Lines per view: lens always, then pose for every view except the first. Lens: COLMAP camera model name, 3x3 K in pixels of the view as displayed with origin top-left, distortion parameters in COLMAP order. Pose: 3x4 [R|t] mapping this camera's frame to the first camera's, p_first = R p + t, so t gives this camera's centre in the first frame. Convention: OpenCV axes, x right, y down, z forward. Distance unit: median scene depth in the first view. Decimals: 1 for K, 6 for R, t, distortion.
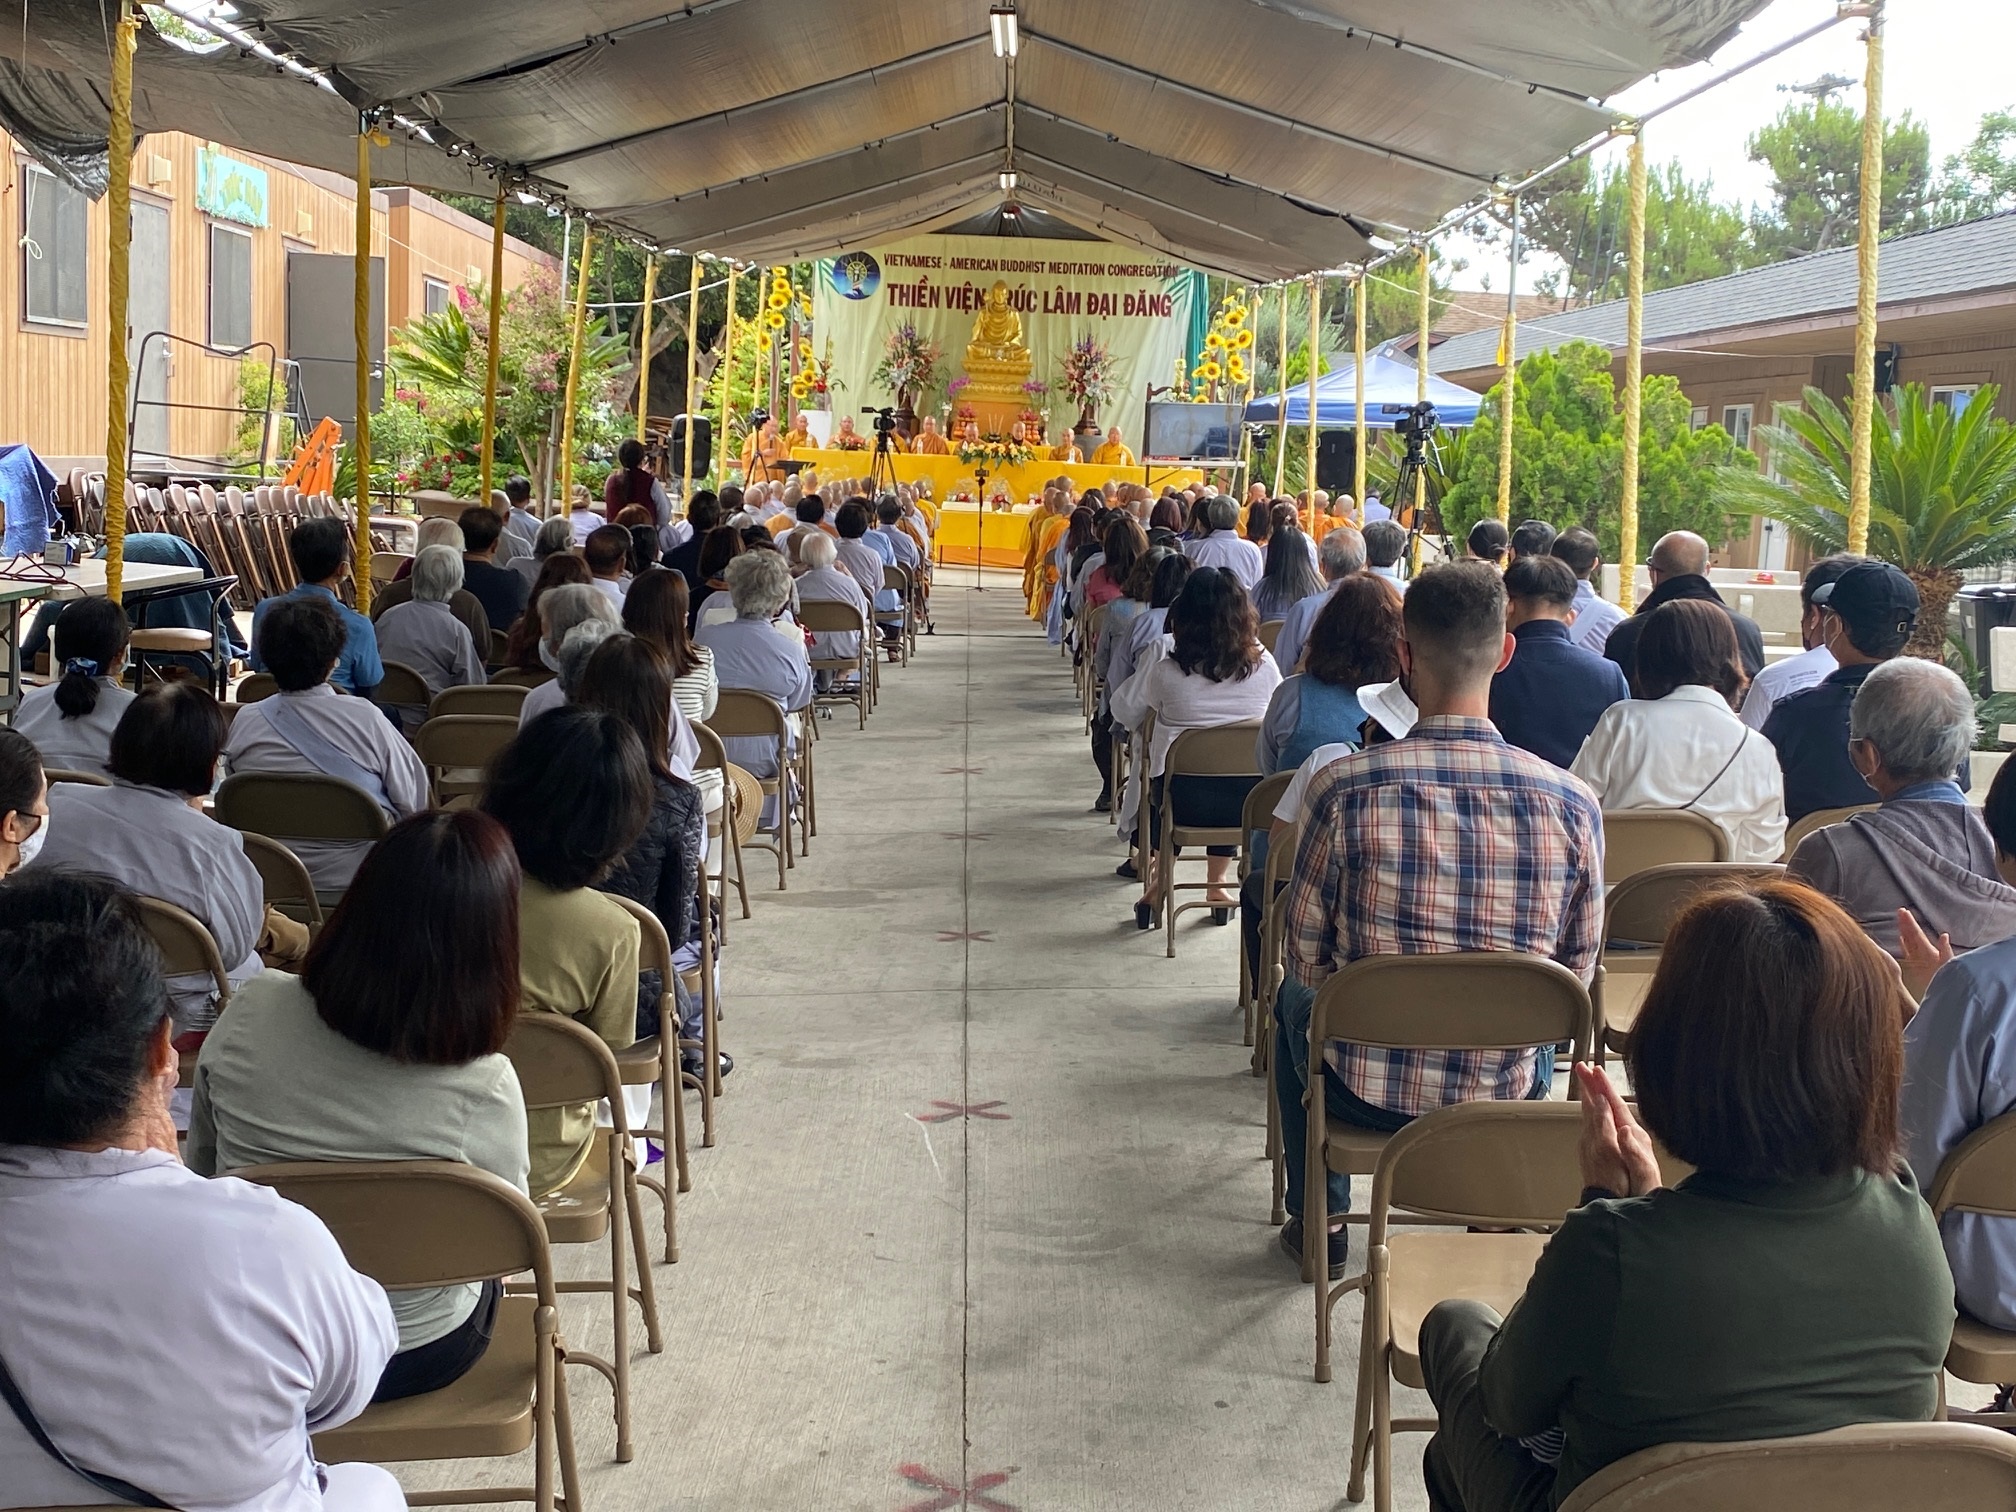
lens RADIAL K [[2493.7, 0, 1008.0], [0, 2493.7, 756.0], [0, 0, 1]] dist [0.210714, -0.827289]
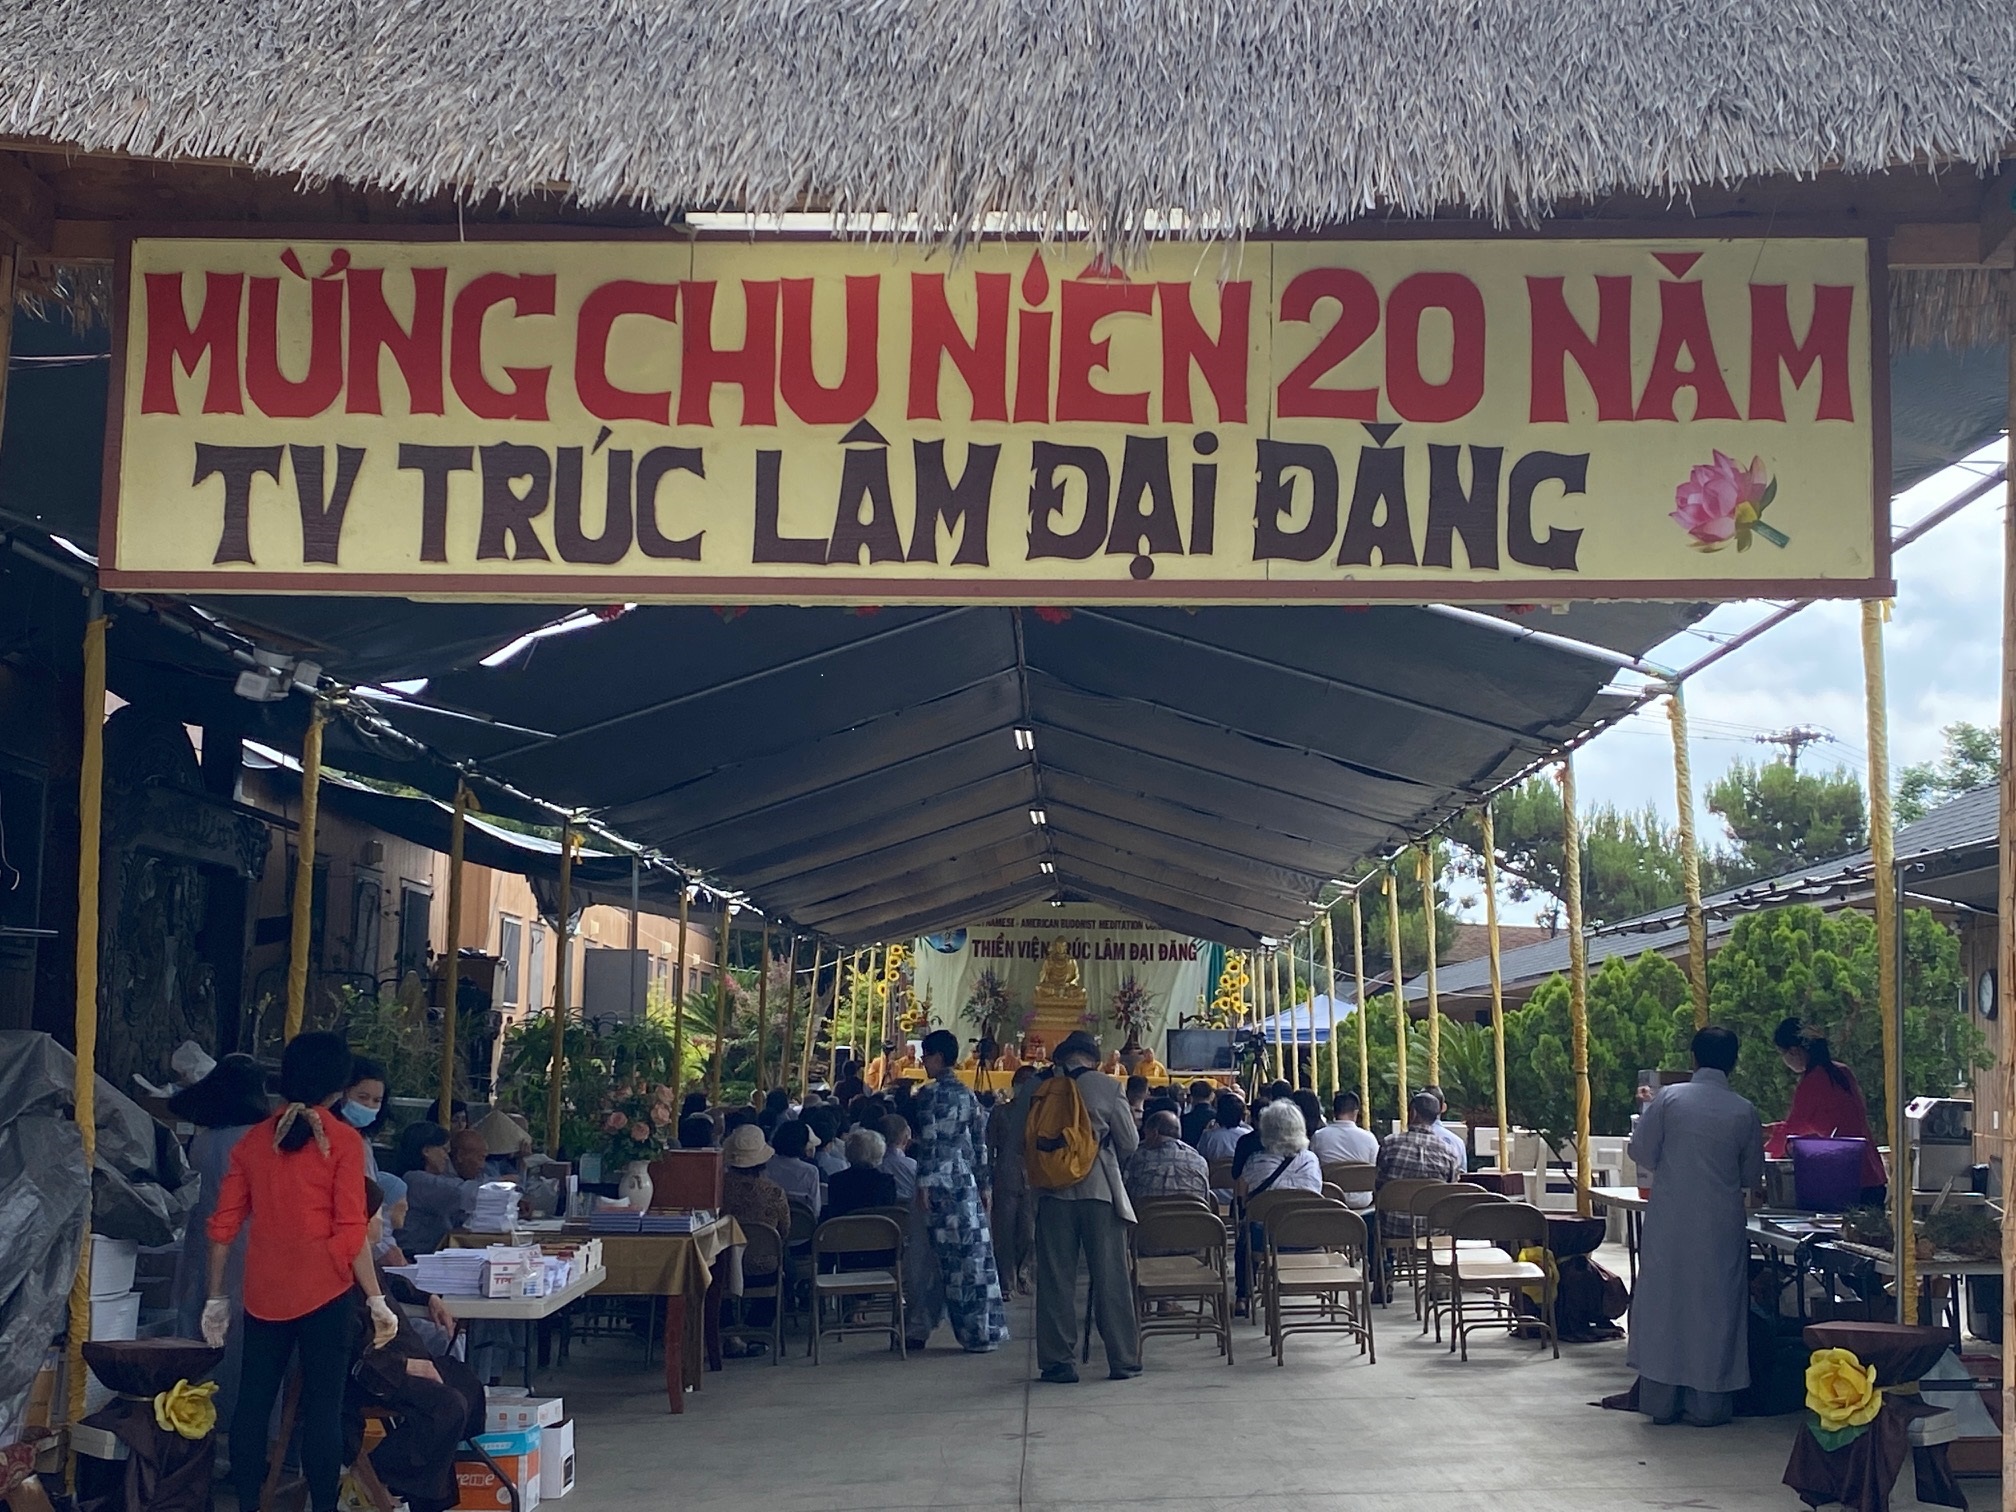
lens RADIAL K [[2933.7, 0, 1008.0], [0, 2933.7, 756.0], [0, 0, 1]] dist [0.253472, 0.013667]
pose [[0.999364, -0.024636, -0.025794, 0.010766], [0.018085, 0.973286, -0.228881, 0.062248], [0.030744, 0.228269, 0.973113, -0.469463]]
